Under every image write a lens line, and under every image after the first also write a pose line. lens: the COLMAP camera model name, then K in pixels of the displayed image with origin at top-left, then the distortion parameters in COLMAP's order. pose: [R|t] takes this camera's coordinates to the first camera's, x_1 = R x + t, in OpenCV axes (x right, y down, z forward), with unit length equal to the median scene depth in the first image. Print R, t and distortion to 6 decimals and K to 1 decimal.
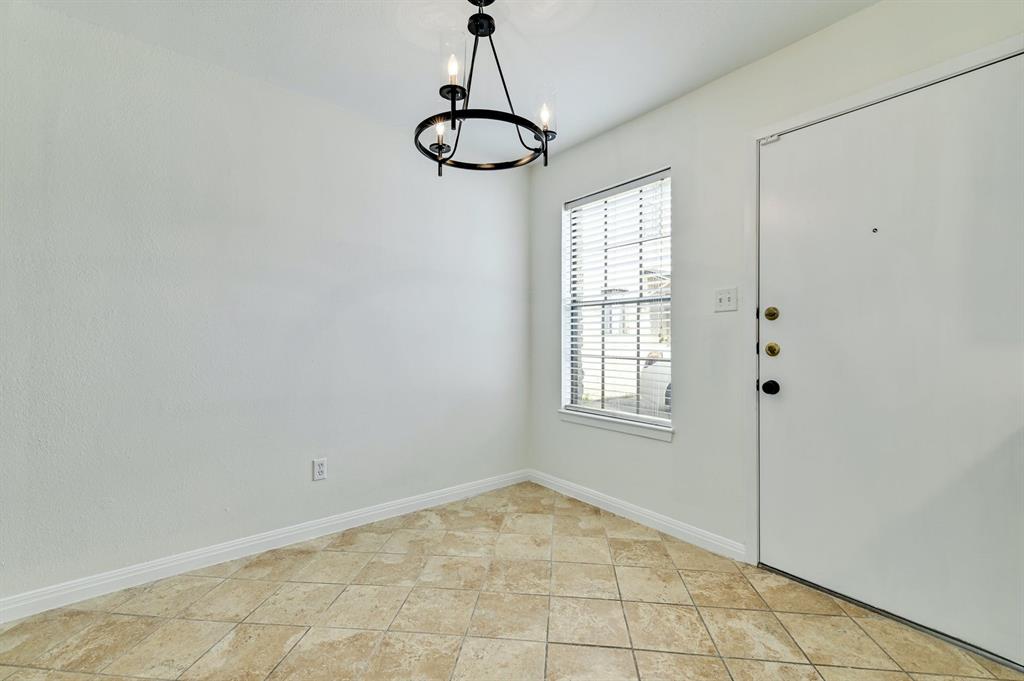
lens RADIAL K [[450.7, 0, 506.8], [0, 450.7, 331.0], [0, 0, 1]] dist [0.035432, 0.001295]
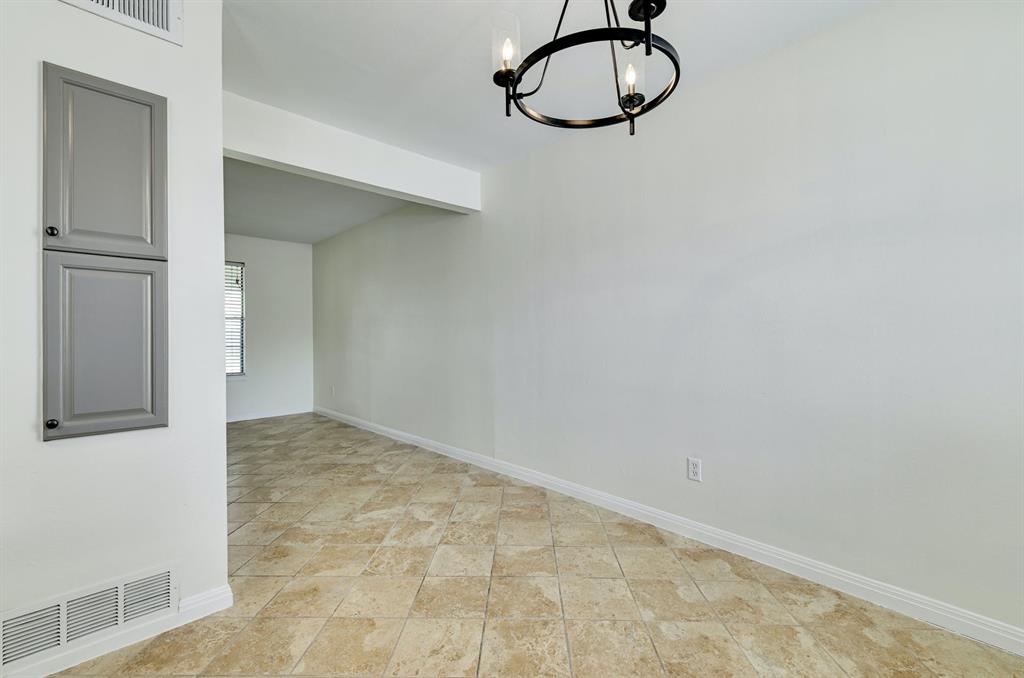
lens RADIAL K [[442.7, 0, 524.9], [0, 442.7, 332.3], [0, 0, 1]] dist [0.035560, -0.000643]
pose [[0.121564, -0.002879, -0.992579, 0.517597], [0.013277, 0.999911, -0.001274, 0.011939], [0.992495, -0.013024, 0.121591, 0.575800]]
